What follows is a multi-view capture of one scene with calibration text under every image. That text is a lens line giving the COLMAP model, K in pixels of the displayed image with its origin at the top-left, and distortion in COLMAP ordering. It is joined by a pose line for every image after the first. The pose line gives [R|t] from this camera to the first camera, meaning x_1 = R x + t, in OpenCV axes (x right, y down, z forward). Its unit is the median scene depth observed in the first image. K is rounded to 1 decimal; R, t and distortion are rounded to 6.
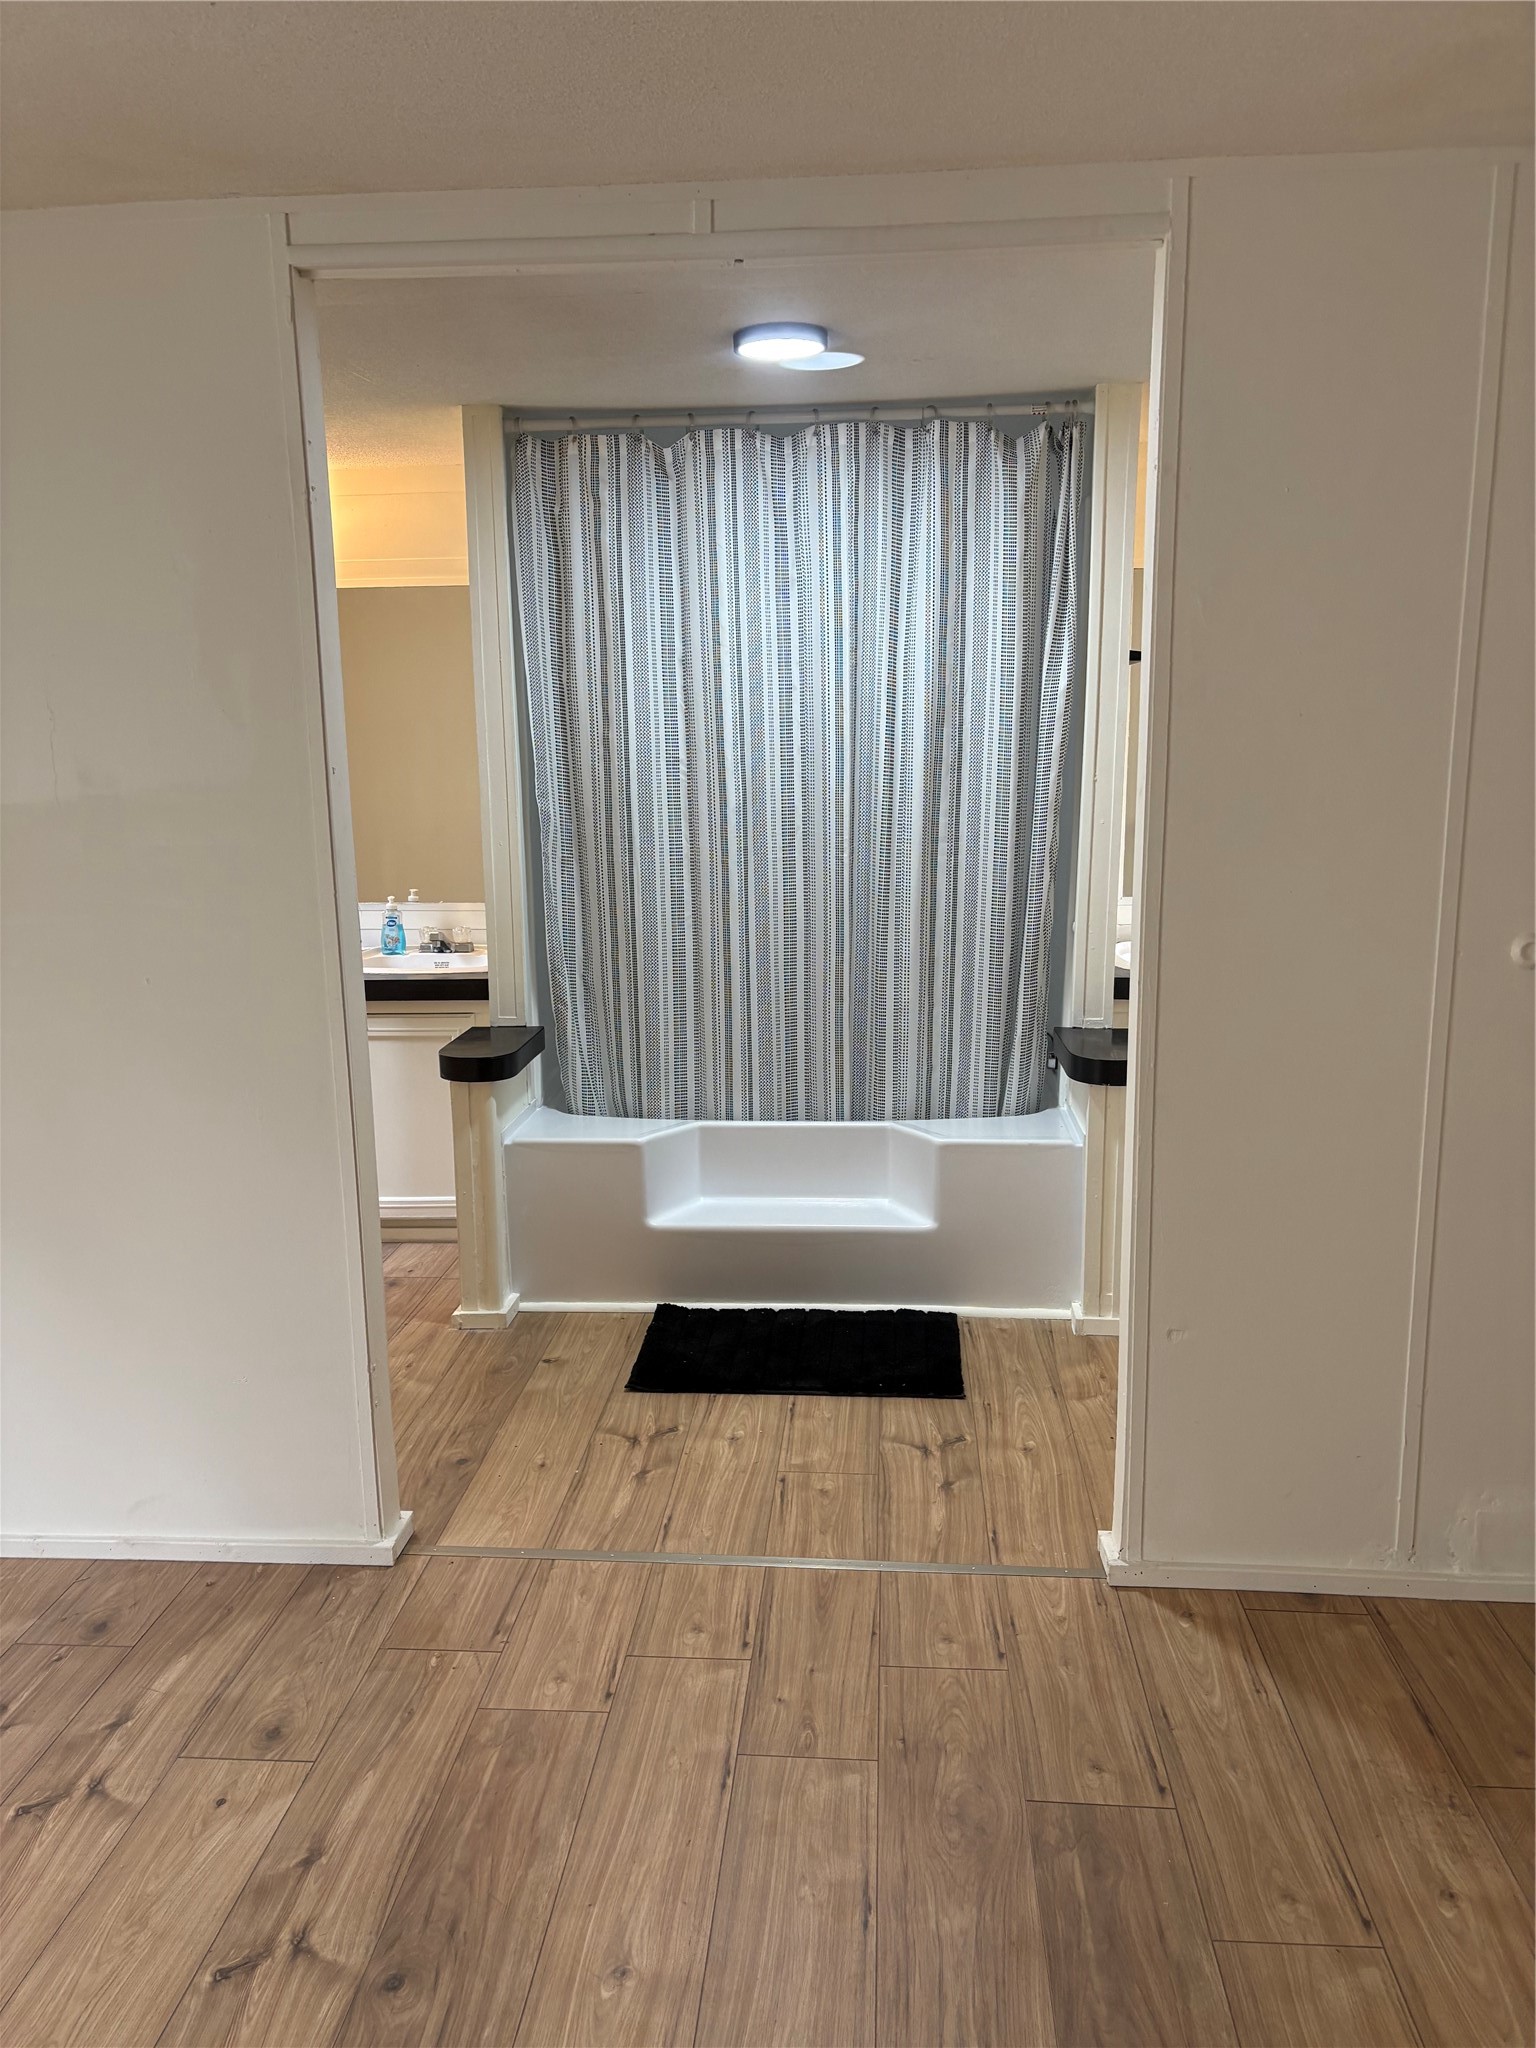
lens RADIAL K [[1549.6, 0, 764.8], [0, 1549.6, 1050.3], [0, 0, 1]] dist [0.085229, -0.108990]
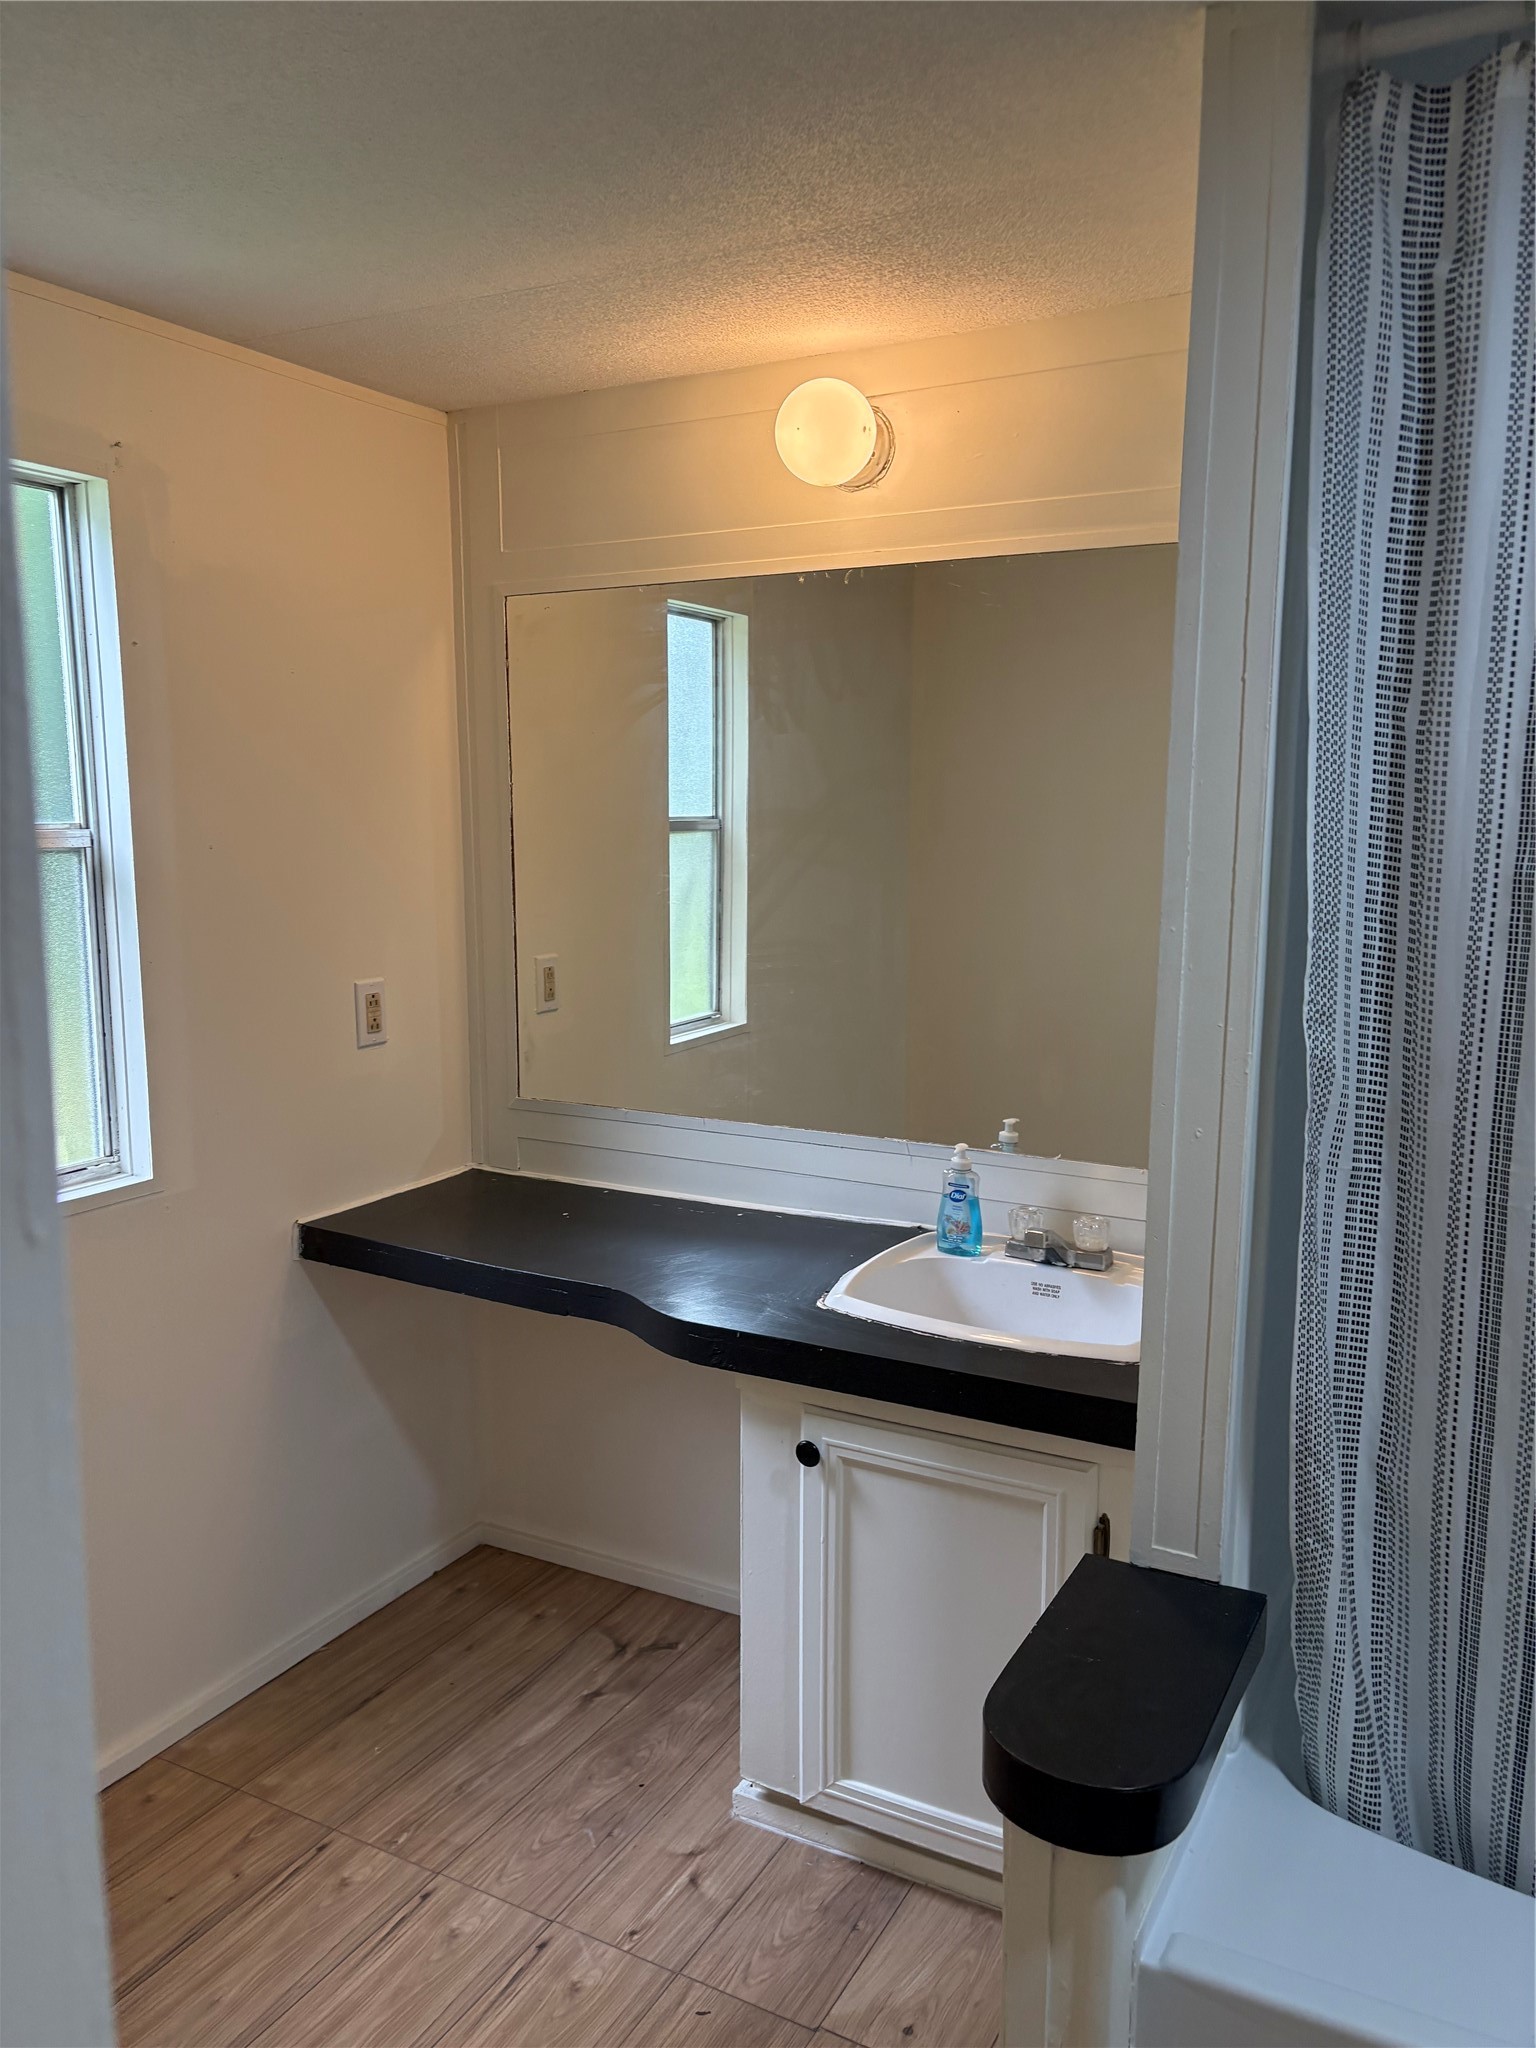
lens RADIAL K [[1549.6, 0, 764.8], [0, 1549.6, 1050.3], [0, 0, 1]] dist [0.085229, -0.108990]
pose [[0.911151, 0.081737, -0.403884, -0.114117], [-0.088578, 0.996068, 0.001752, -0.149312], [0.402439, 0.034179, 0.914809, 0.606541]]
